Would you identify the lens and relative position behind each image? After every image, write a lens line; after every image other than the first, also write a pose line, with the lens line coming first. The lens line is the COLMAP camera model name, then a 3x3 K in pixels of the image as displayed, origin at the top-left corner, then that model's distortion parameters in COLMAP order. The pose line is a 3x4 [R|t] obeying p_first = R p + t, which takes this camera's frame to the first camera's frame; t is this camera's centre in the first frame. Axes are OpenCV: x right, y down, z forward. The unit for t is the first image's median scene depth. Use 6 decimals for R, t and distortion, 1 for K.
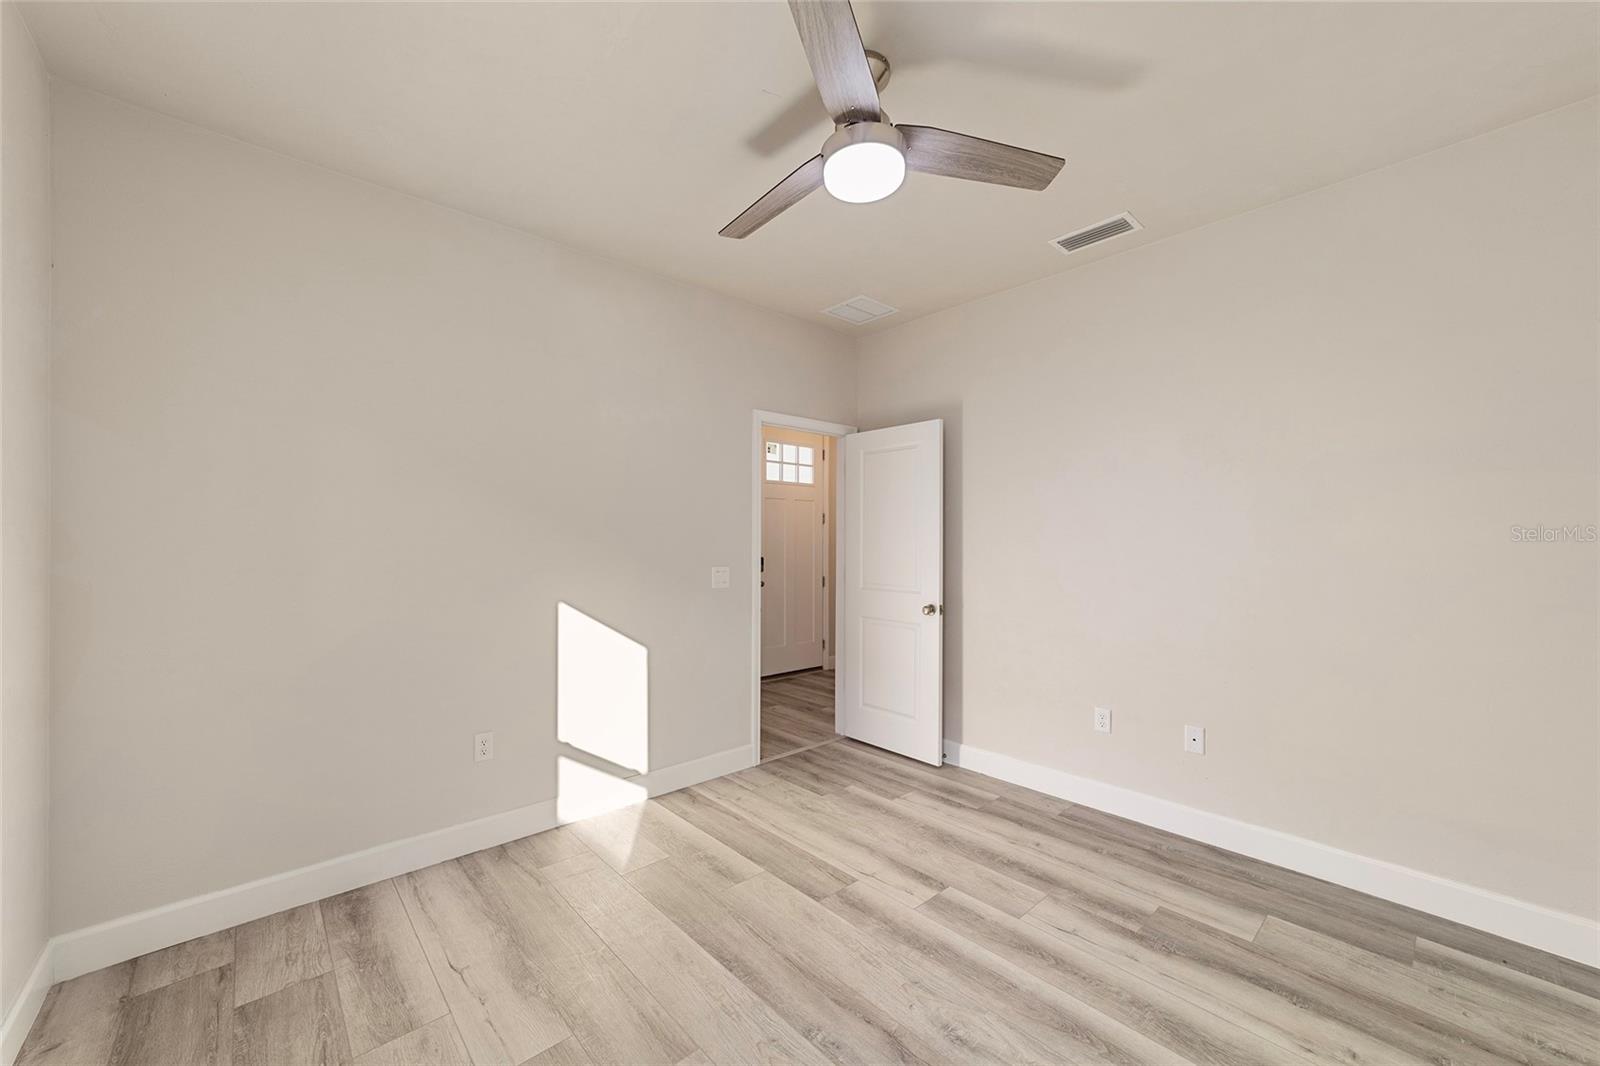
lens RADIAL K [[613.9, 0, 797.9], [0, 613.9, 536.5], [0, 0, 1]] dist [-0.008138, 0.003515]
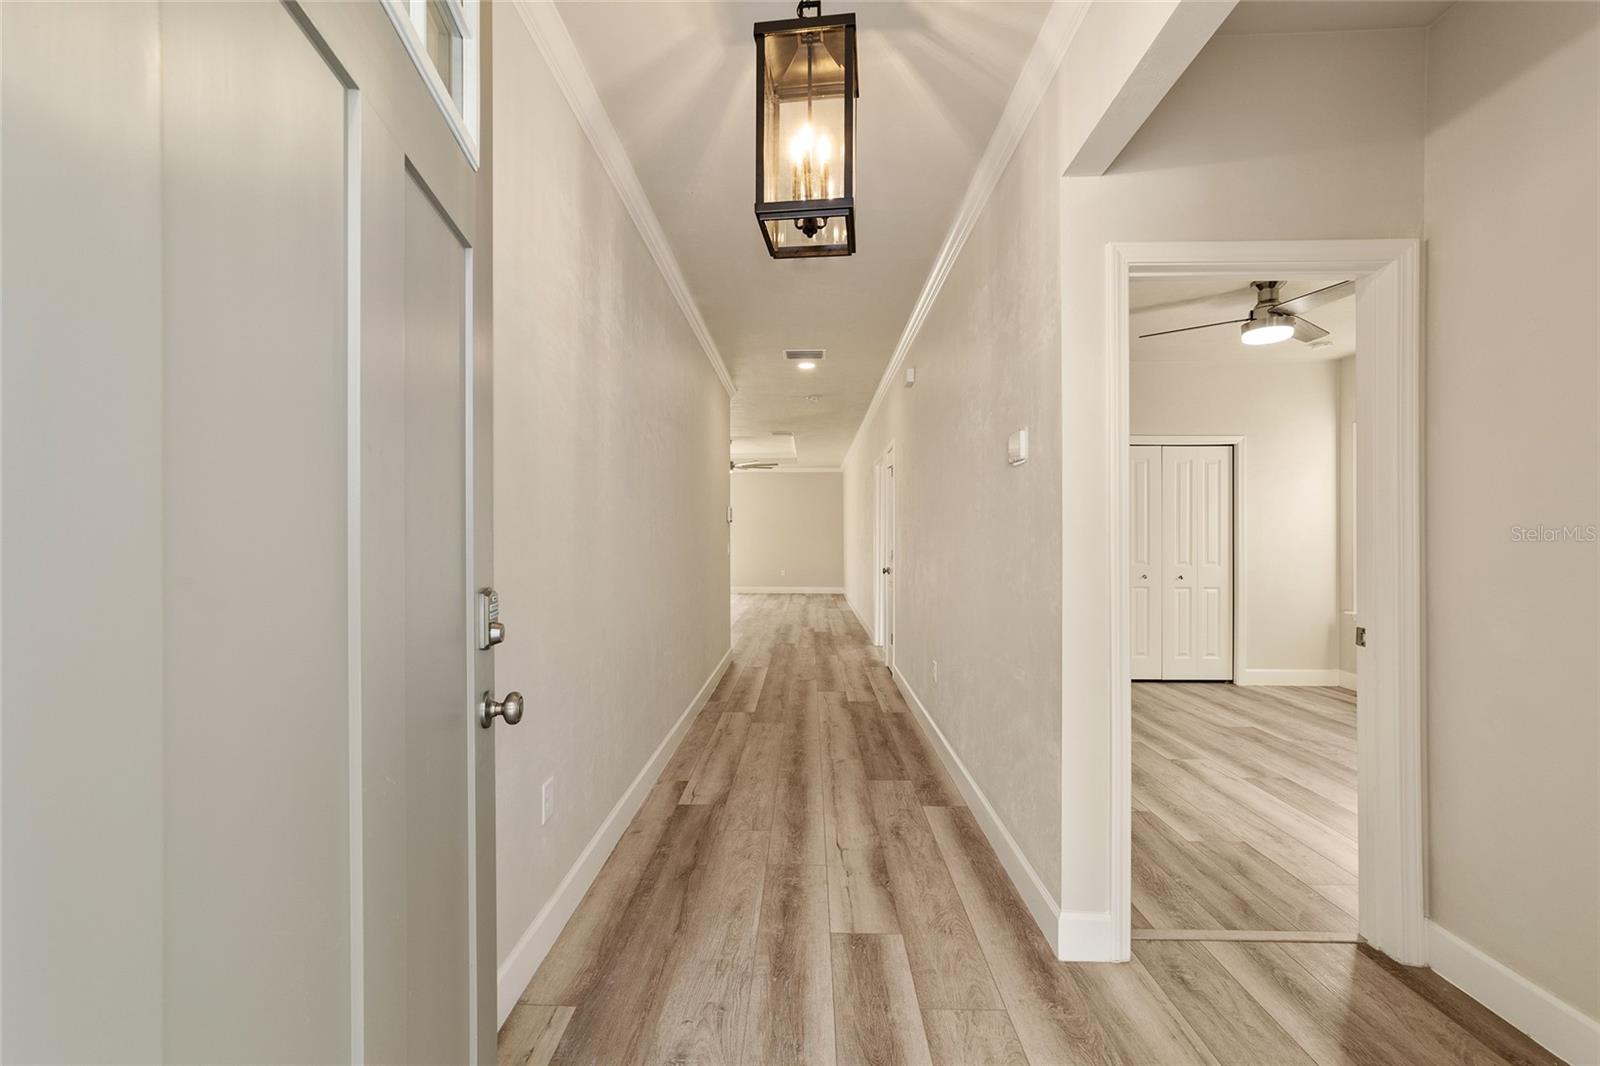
lens RADIAL K [[613.9, 0, 794.7], [0, 613.9, 537.1], [0, 0, 1]] dist [-0.008138, 0.003515]
pose [[-0.723434, 0.000498, 0.690393, -0.124179], [-0.005019, 0.999970, -0.005981, 0.059572], [-0.690375, -0.007792, -0.723409, 2.856374]]
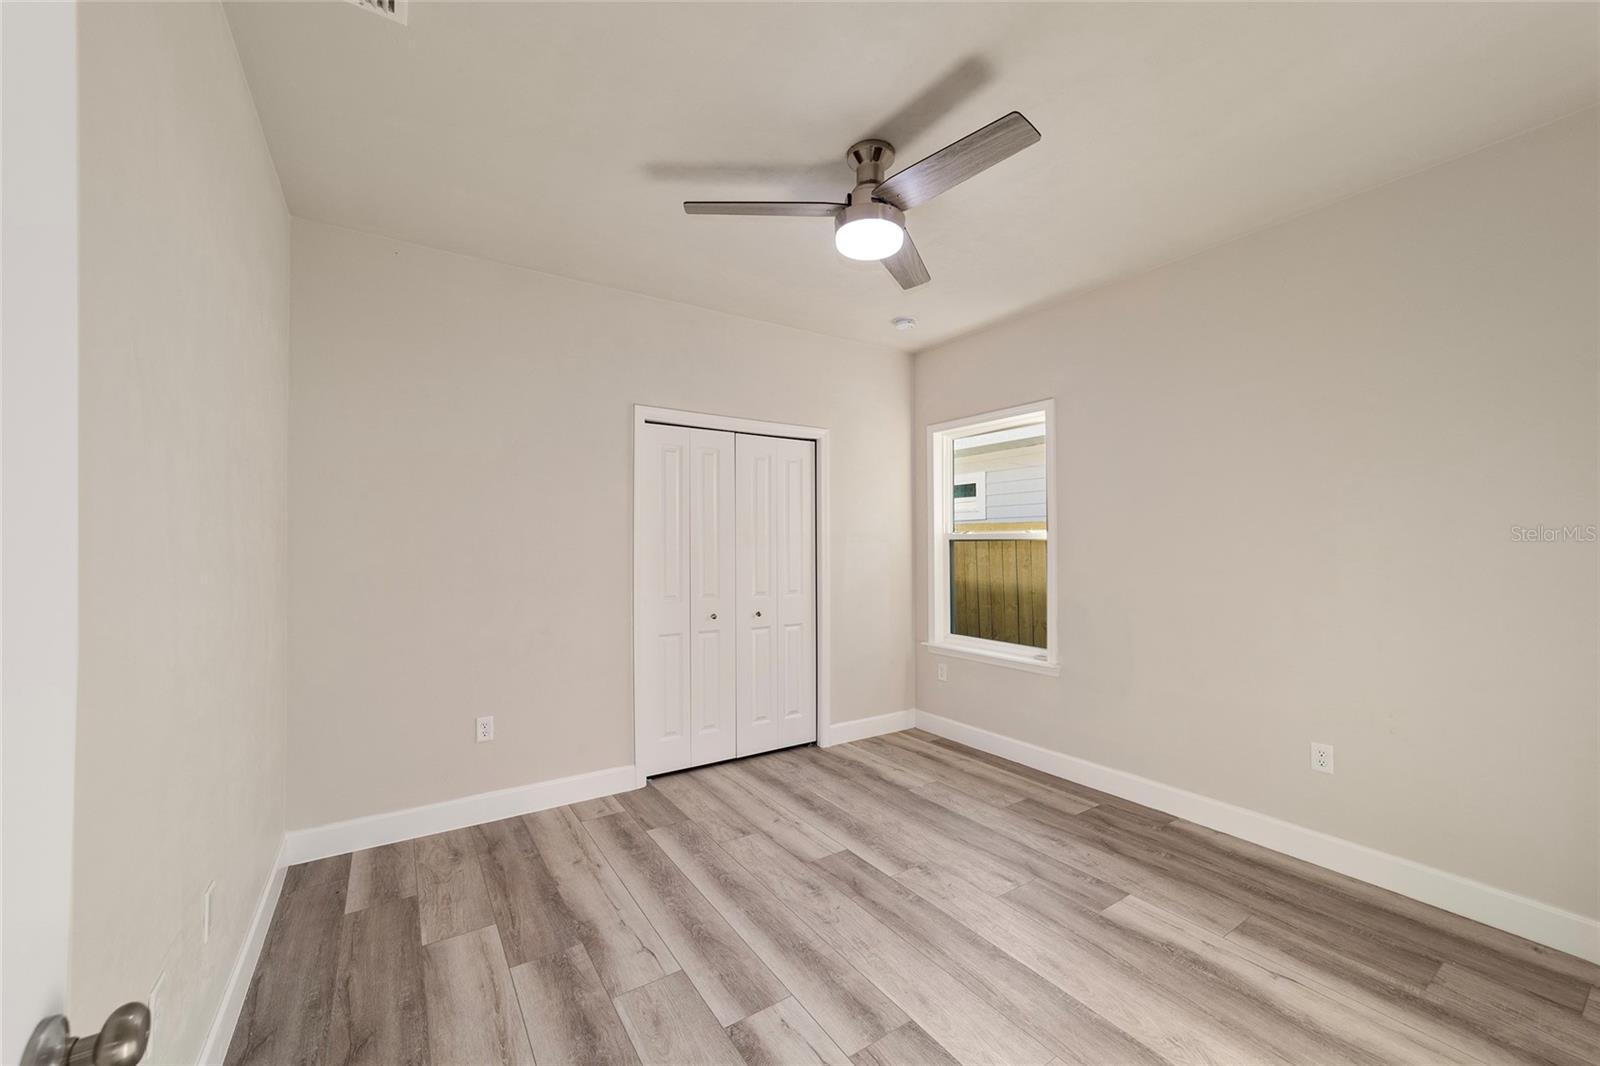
lens RADIAL K [[613.9, 0, 796.6], [0, 613.9, 536.2], [0, 0, 1]] dist [-0.008138, 0.003515]
pose [[-0.988030, 0.006673, 0.154120, 0.053235], [0.003202, 0.999736, -0.022761, 0.014035], [-0.154232, -0.021995, -0.987790, 1.822156]]
